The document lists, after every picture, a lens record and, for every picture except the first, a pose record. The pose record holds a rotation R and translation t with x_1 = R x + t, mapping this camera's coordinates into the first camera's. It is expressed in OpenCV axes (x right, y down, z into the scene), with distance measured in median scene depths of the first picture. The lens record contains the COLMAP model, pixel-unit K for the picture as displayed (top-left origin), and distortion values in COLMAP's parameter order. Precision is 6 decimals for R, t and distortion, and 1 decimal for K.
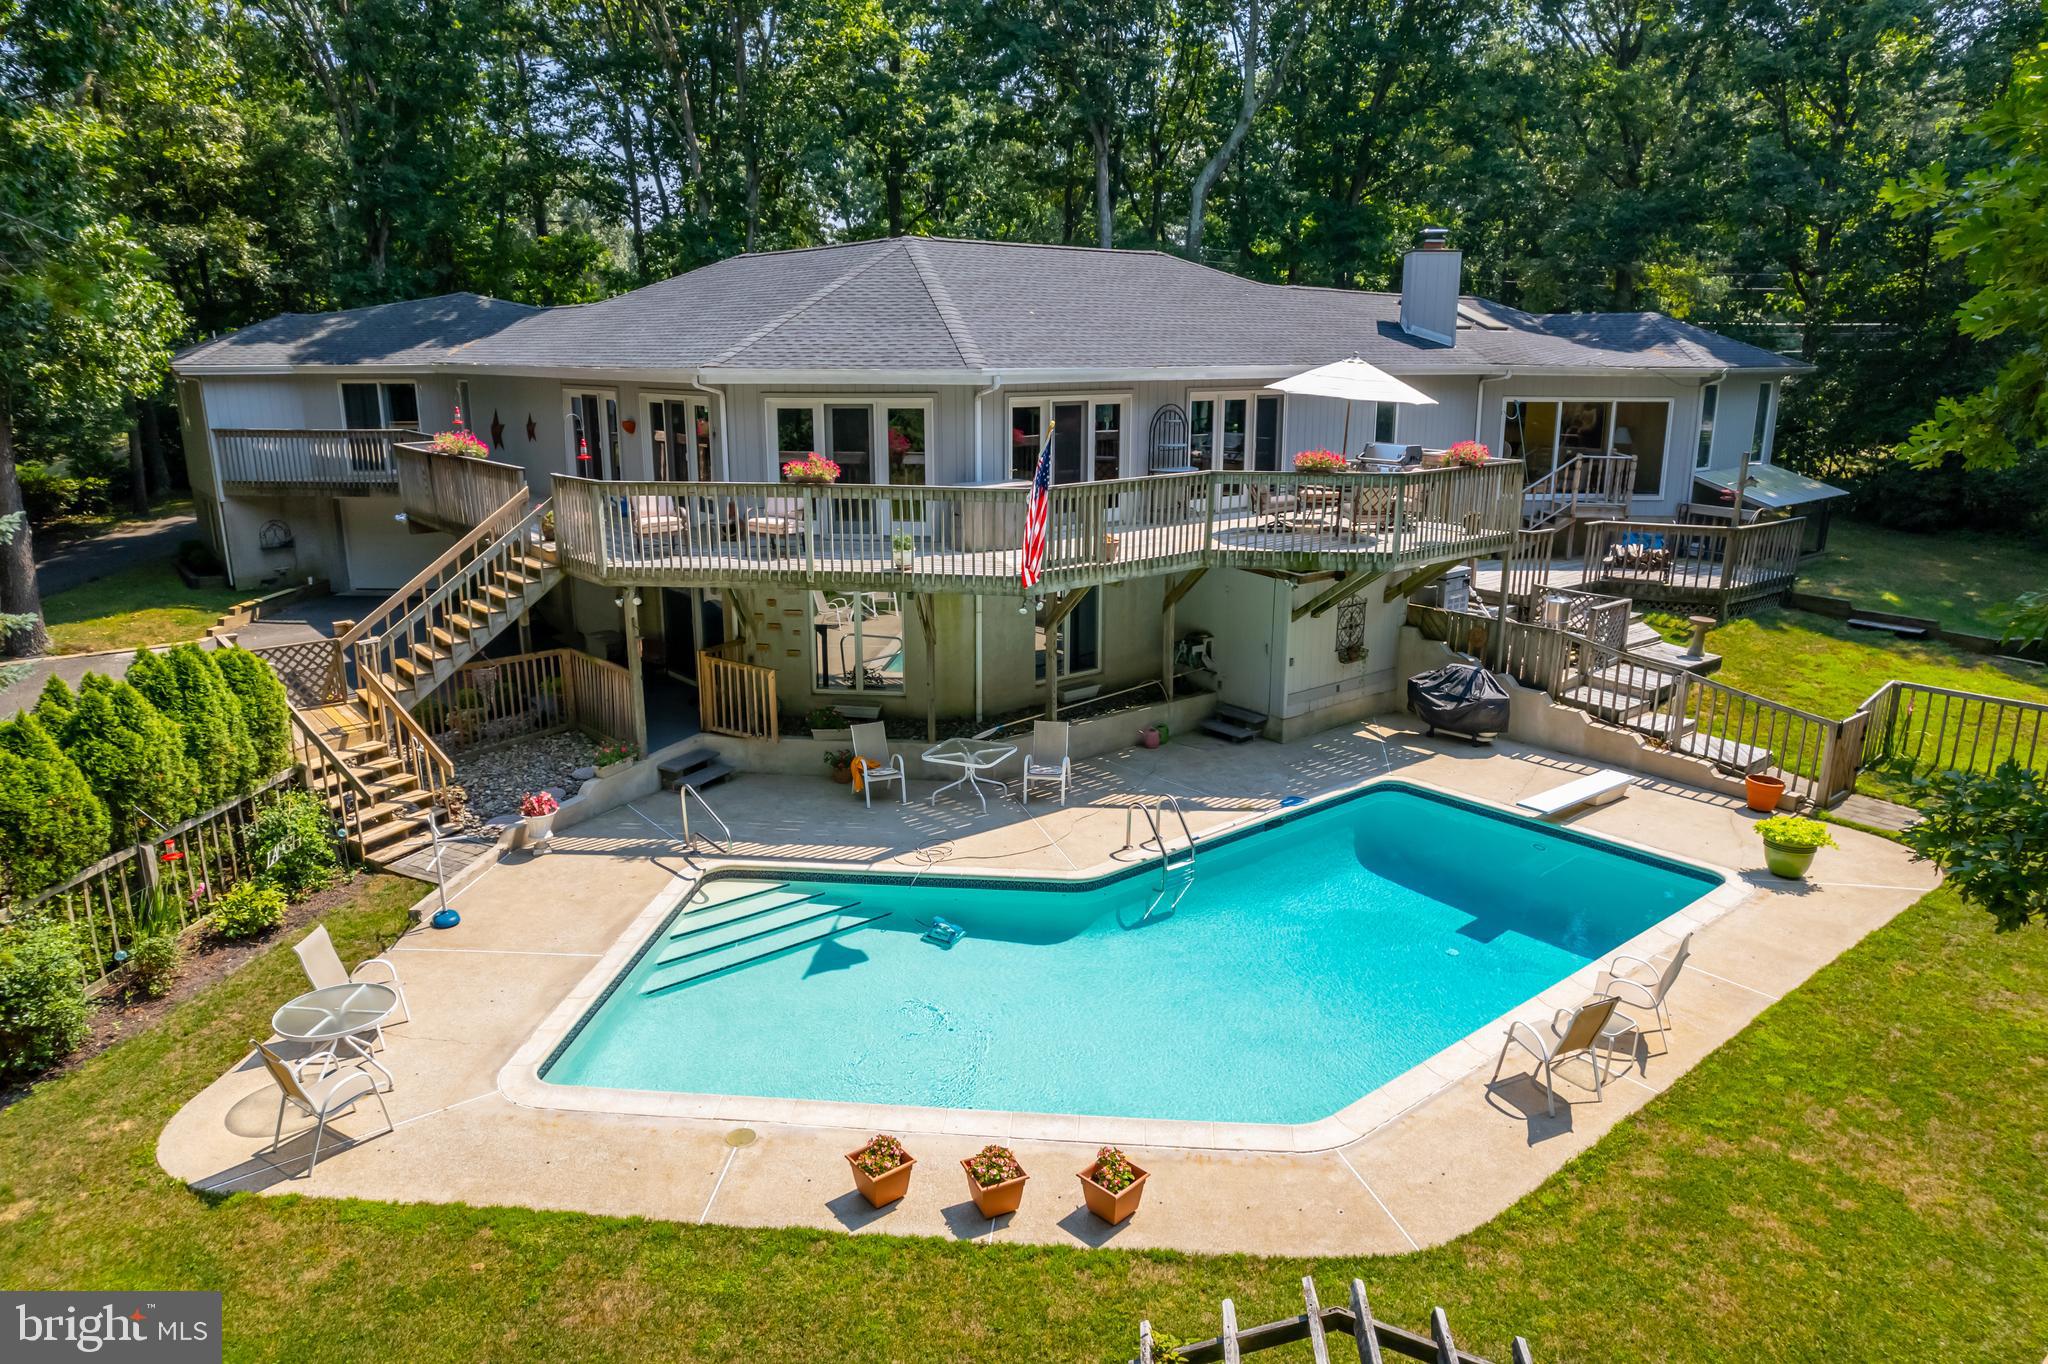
lens RADIAL K [[1309.4, 0, 1012.0], [0, 1309.4, 682.3], [0, 0, 1]] dist [-0.057910, 0.056564]
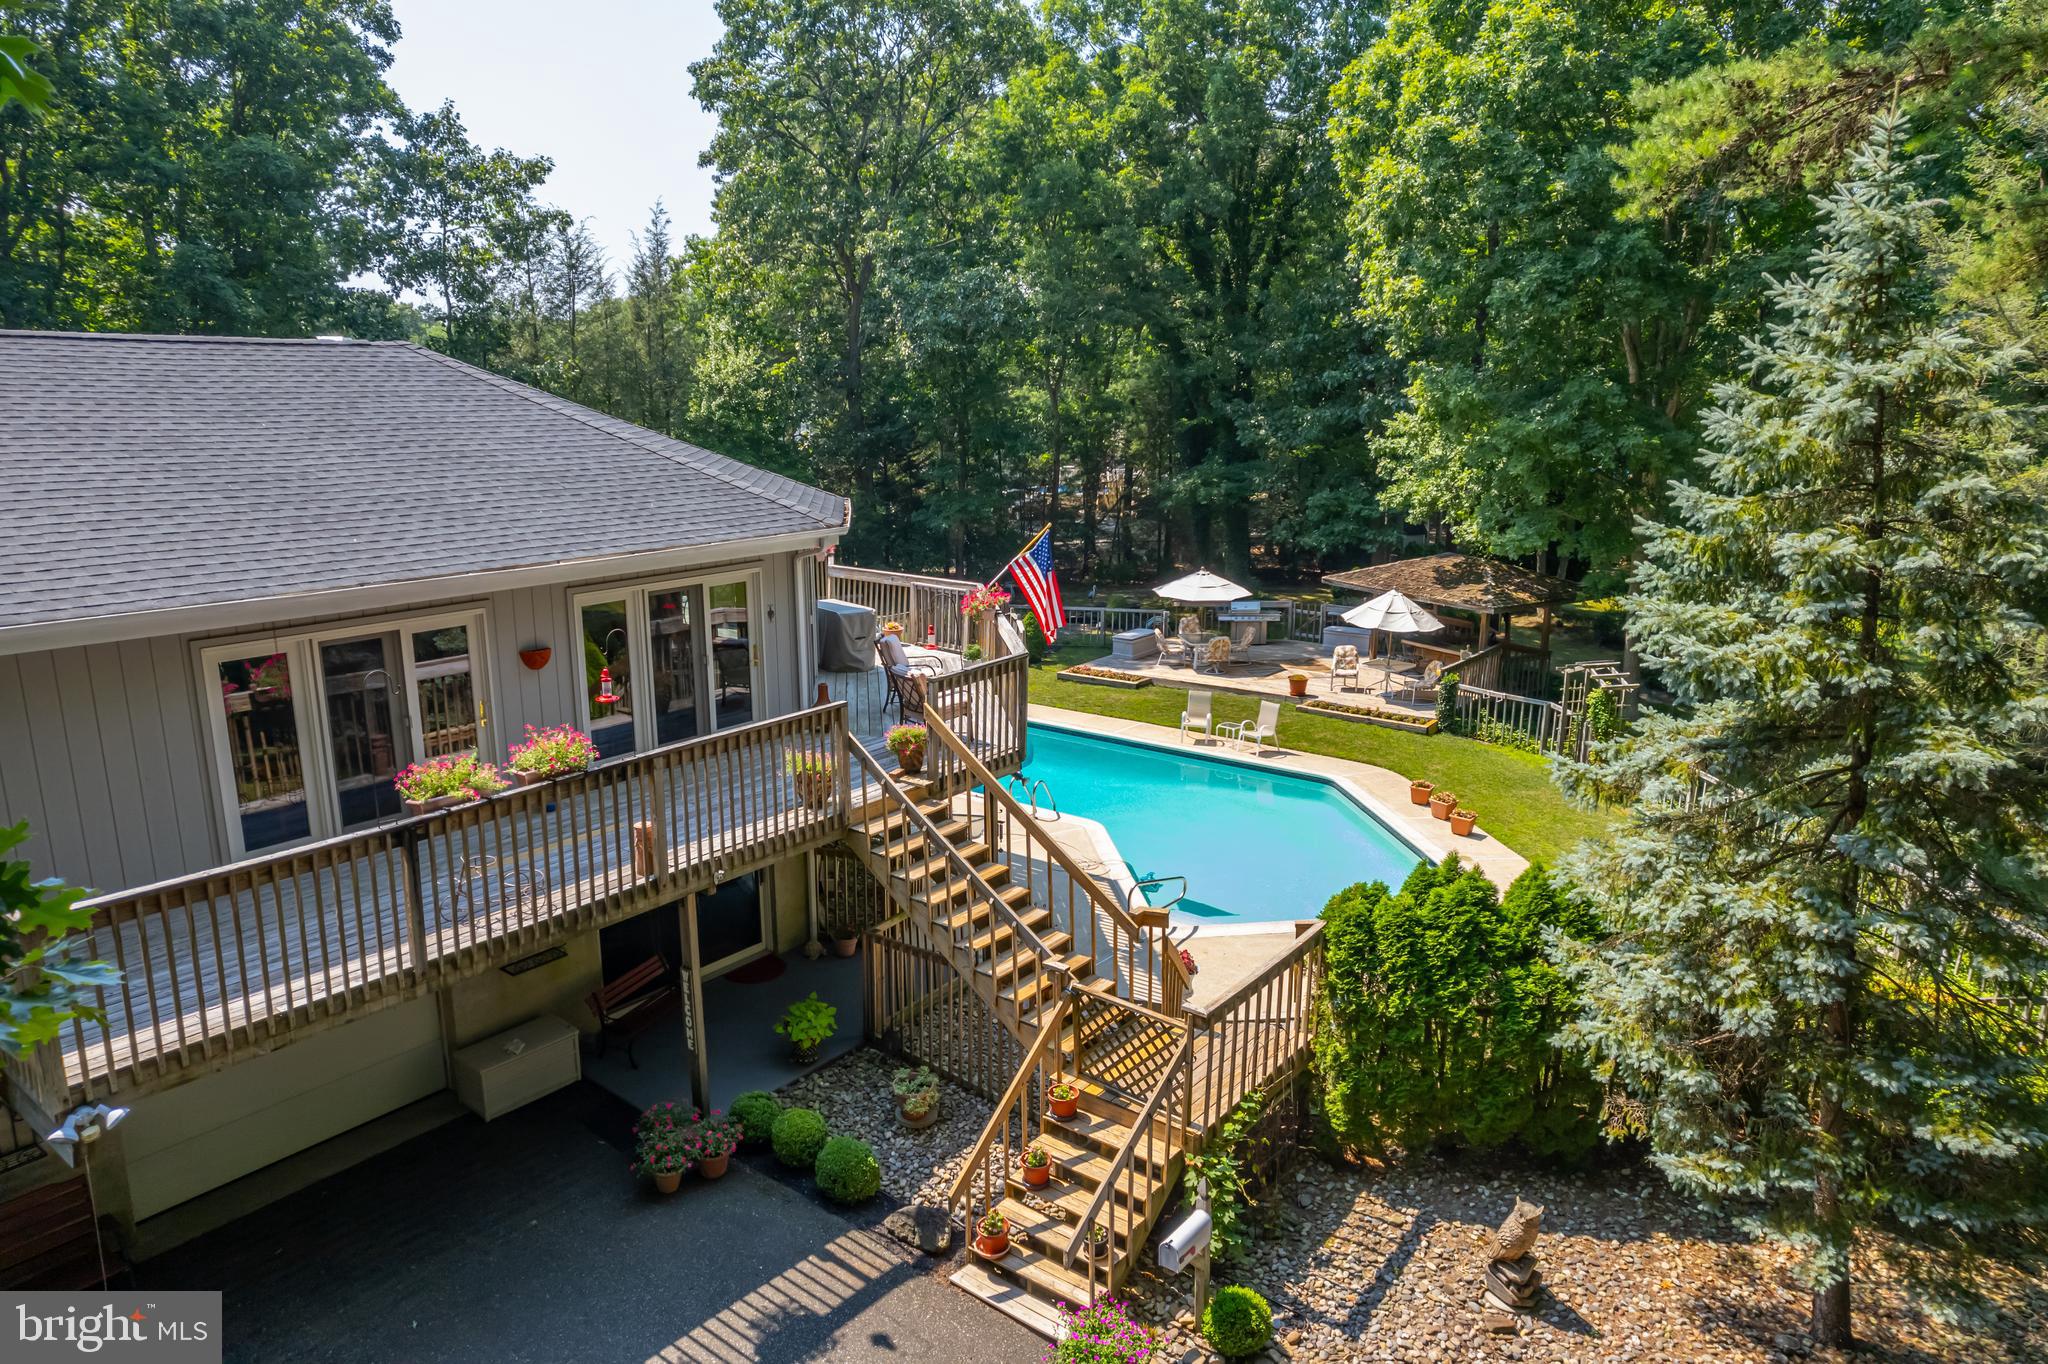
lens RADIAL K [[1309.4, 0, 1025.3], [0, 1309.4, 678.9], [0, 0, 1]] dist [-0.057910, 0.056564]
pose [[-0.231134, -0.206653, 0.950722, -1.119390], [0.239170, 0.935127, 0.261409, -0.353338], [-0.943067, 0.287804, -0.166714, 1.109100]]
